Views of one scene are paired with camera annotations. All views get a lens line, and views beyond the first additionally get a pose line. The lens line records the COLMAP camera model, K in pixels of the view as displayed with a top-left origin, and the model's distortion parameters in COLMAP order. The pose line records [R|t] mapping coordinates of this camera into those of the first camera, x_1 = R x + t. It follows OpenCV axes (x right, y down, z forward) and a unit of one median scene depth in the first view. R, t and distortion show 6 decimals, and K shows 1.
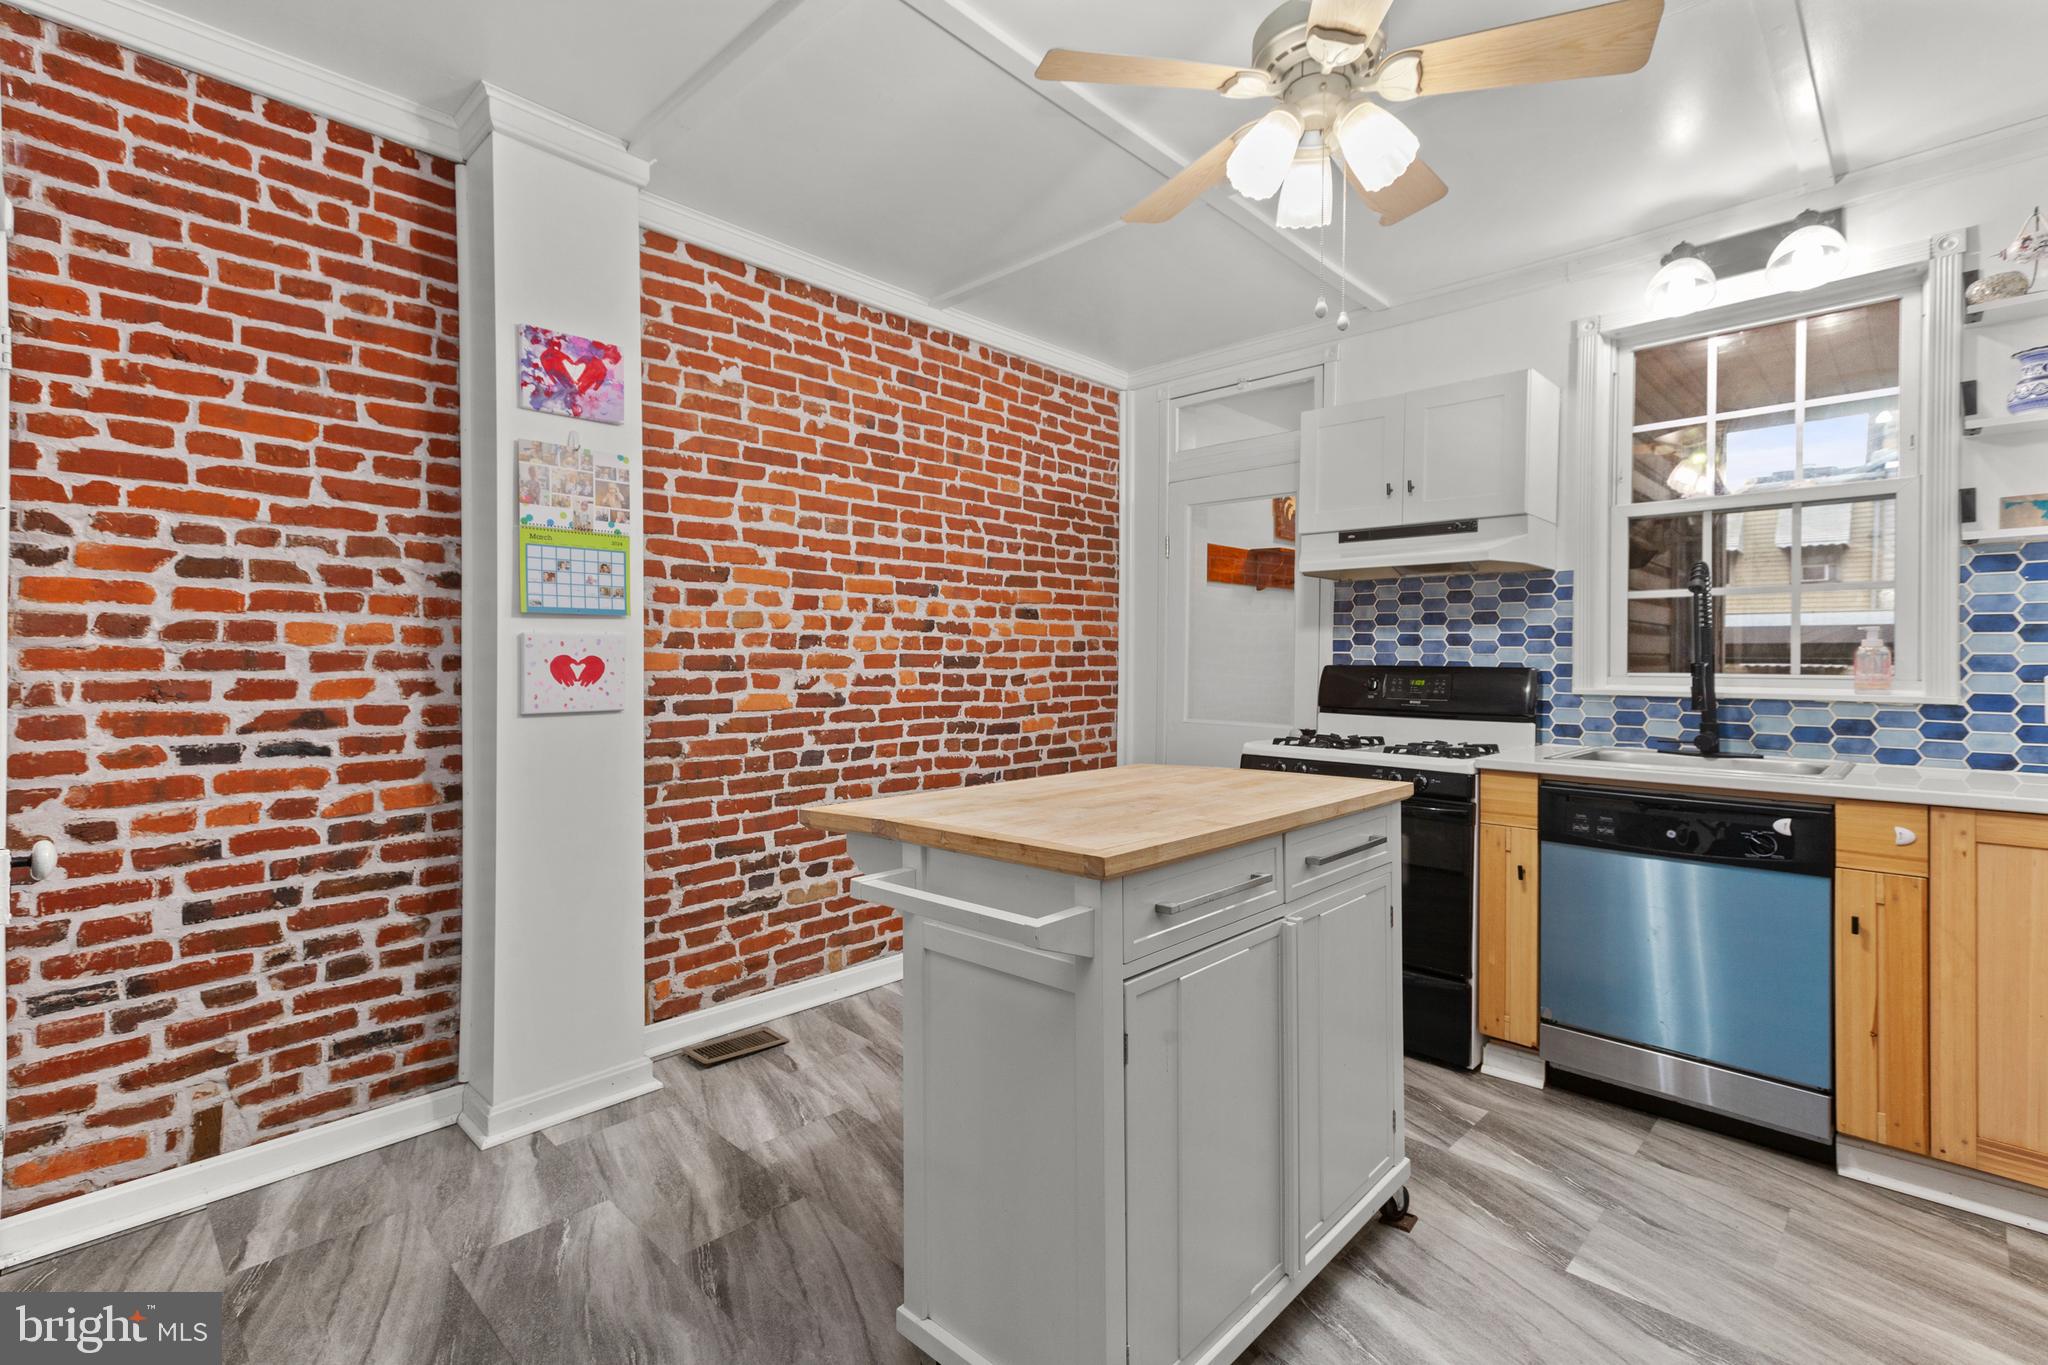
lens RADIAL K [[935.6, 0, 1016.0], [0, 935.6, 672.4], [0, 0, 1]] dist [0.003506, 0.000315]
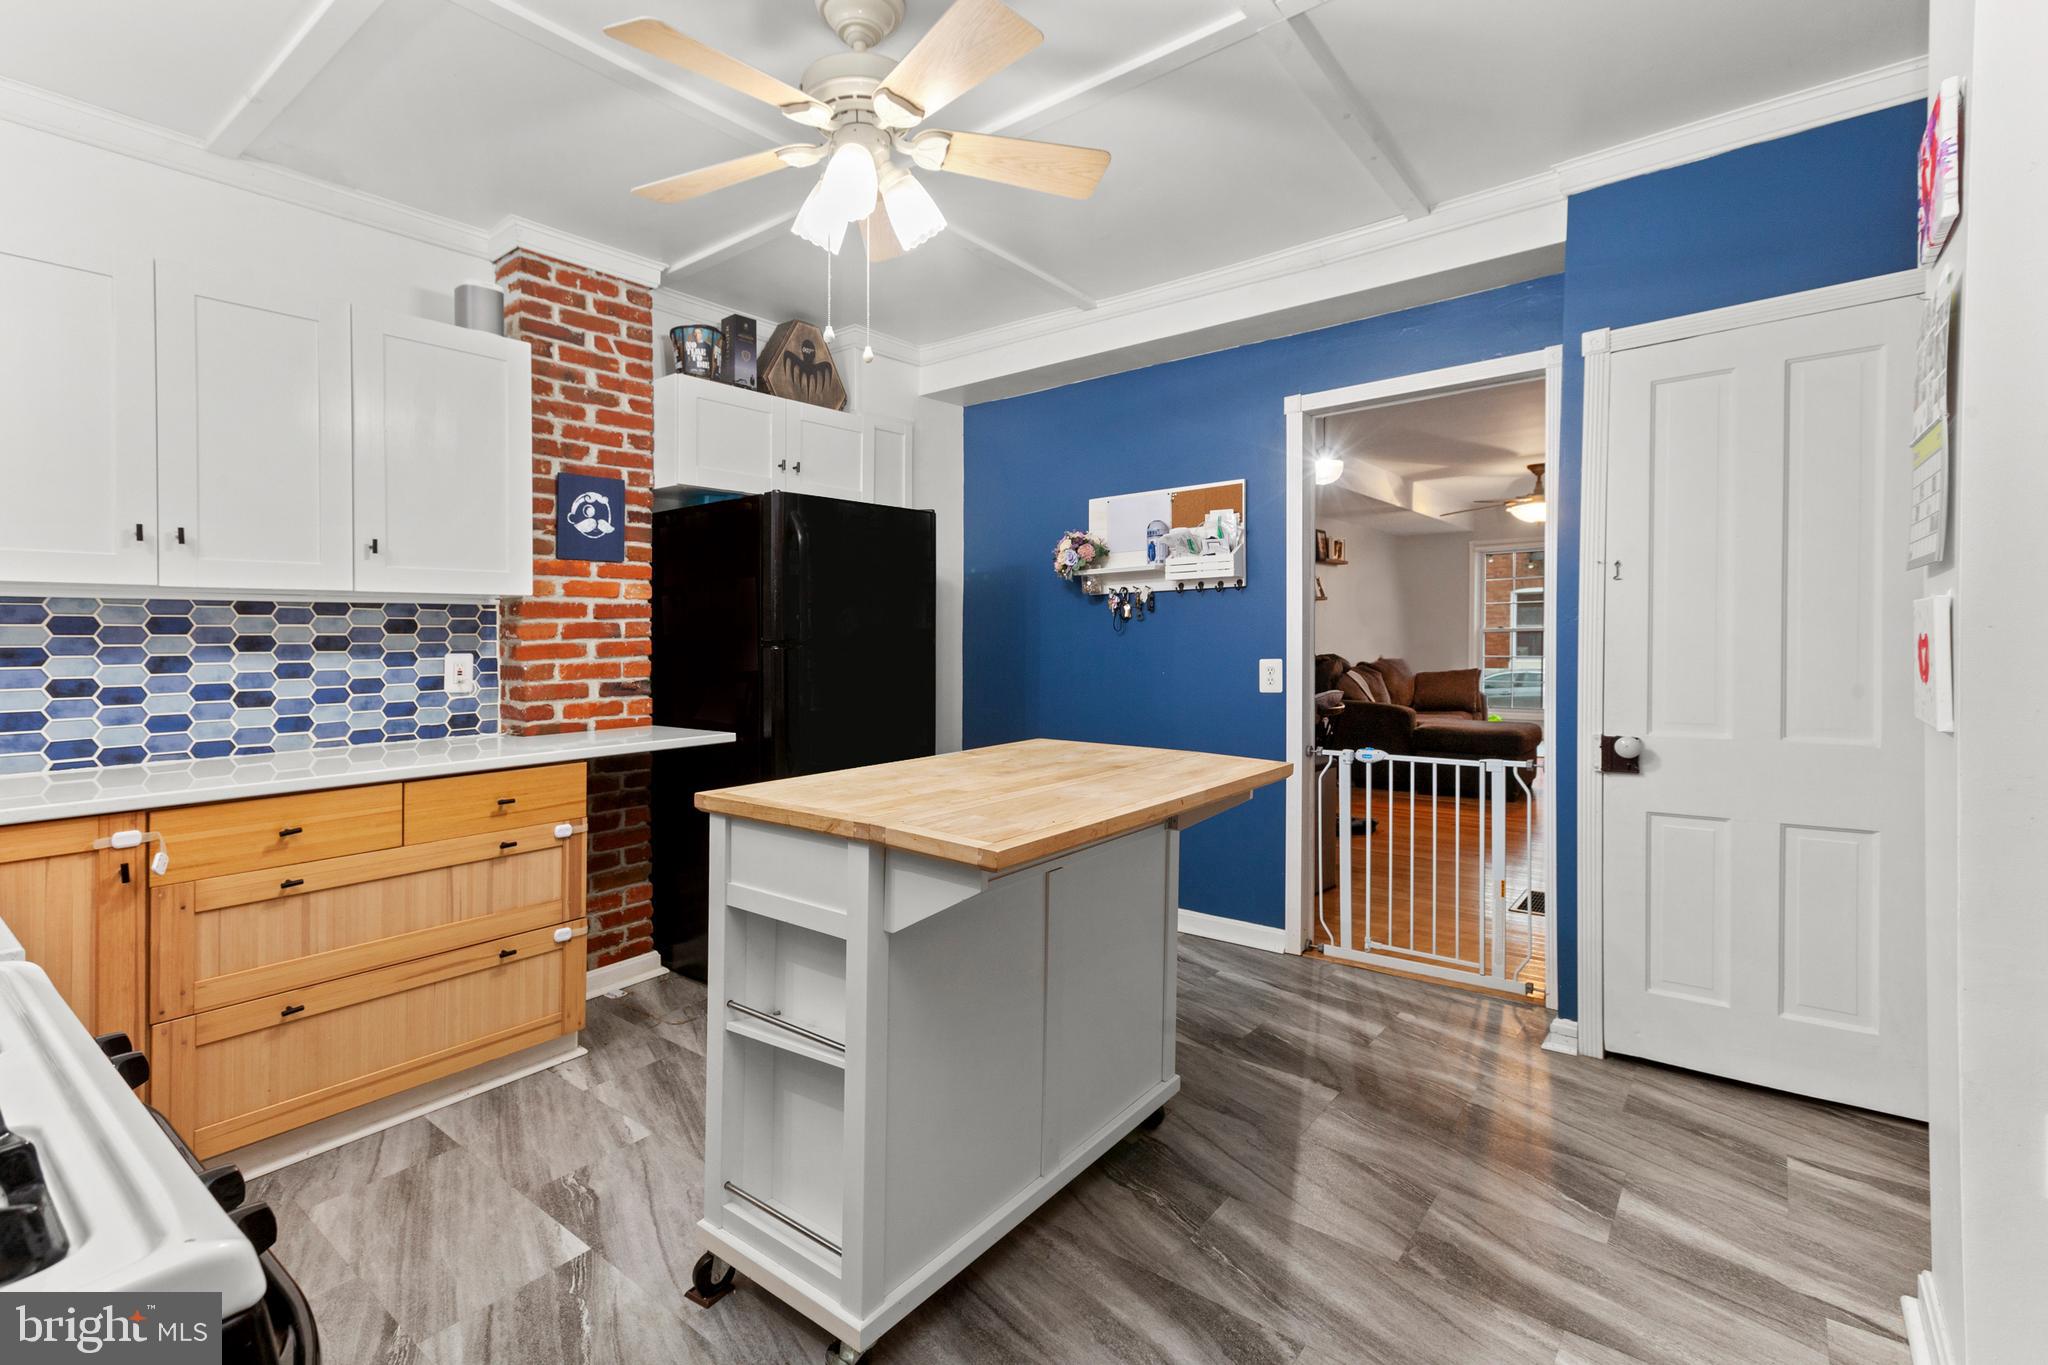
lens RADIAL K [[935.6, 0, 1024.2], [0, 935.6, 666.8], [0, 0, 1]] dist [0.003506, 0.000315]
pose [[-0.994164, 0.013381, -0.107046, 0.171205], [0.009233, 0.999191, 0.039153, -0.016933], [0.107484, 0.037936, -0.993483, 1.559564]]
